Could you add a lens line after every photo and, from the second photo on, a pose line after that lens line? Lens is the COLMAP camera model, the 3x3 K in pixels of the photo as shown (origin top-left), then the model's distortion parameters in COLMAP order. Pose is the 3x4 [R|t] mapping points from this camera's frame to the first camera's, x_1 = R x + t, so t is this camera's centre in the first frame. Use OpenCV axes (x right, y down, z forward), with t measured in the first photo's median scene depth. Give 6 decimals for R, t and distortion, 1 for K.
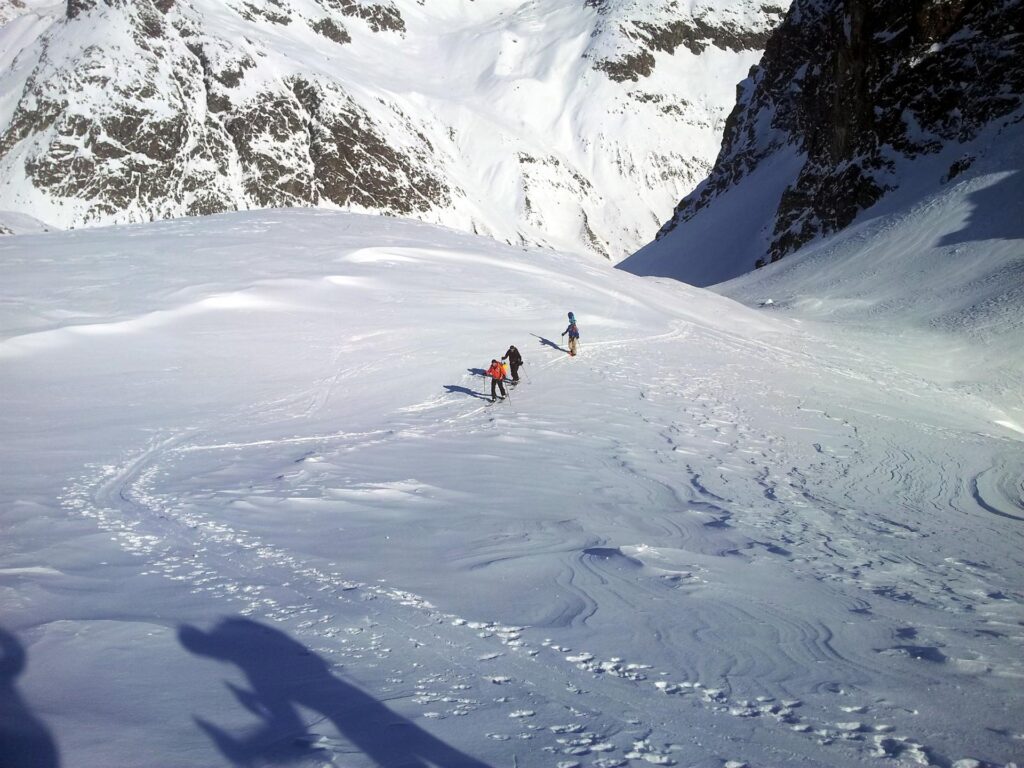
lens RADIAL K [[886.8, 0, 512.0], [0, 886.8, 384.0], [0, 0, 1]] dist [0.079675, -0.202807]
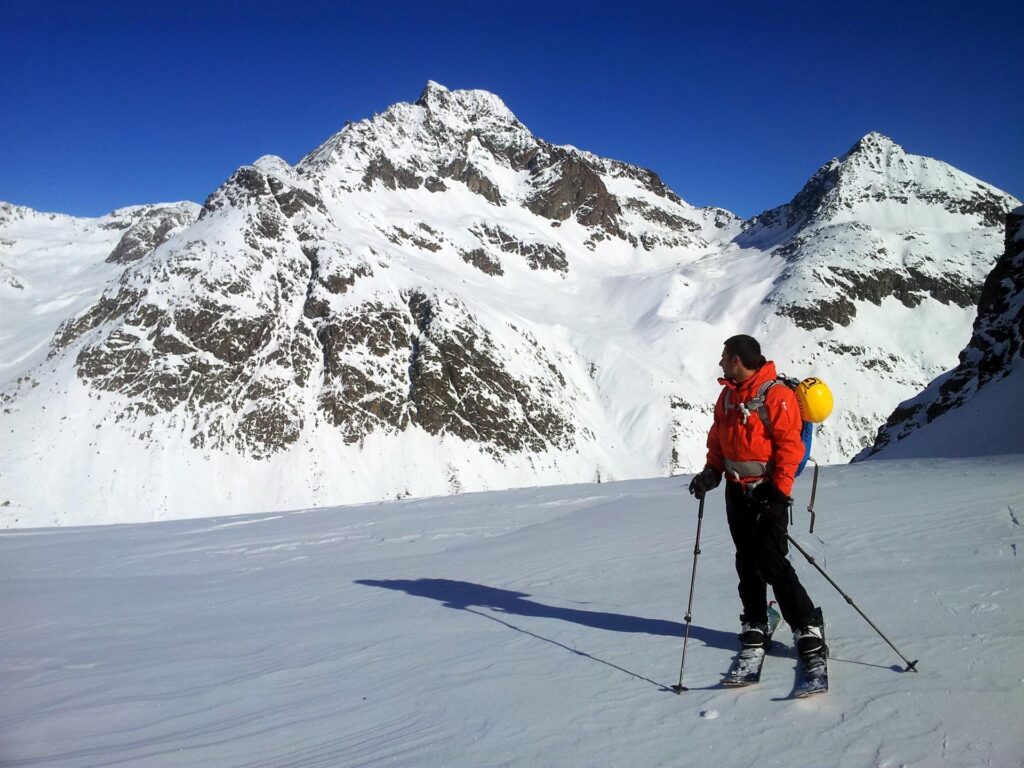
lens RADIAL K [[886.8, 0, 512.0], [0, 886.8, 384.0], [0, 0, 1]] dist [0.079675, -0.202807]
pose [[0.973175, 0.075032, -0.217486, 0.046157], [-0.137001, 0.948439, -0.285824, -0.024859], [0.184826, 0.307952, 0.933276, 0.250820]]
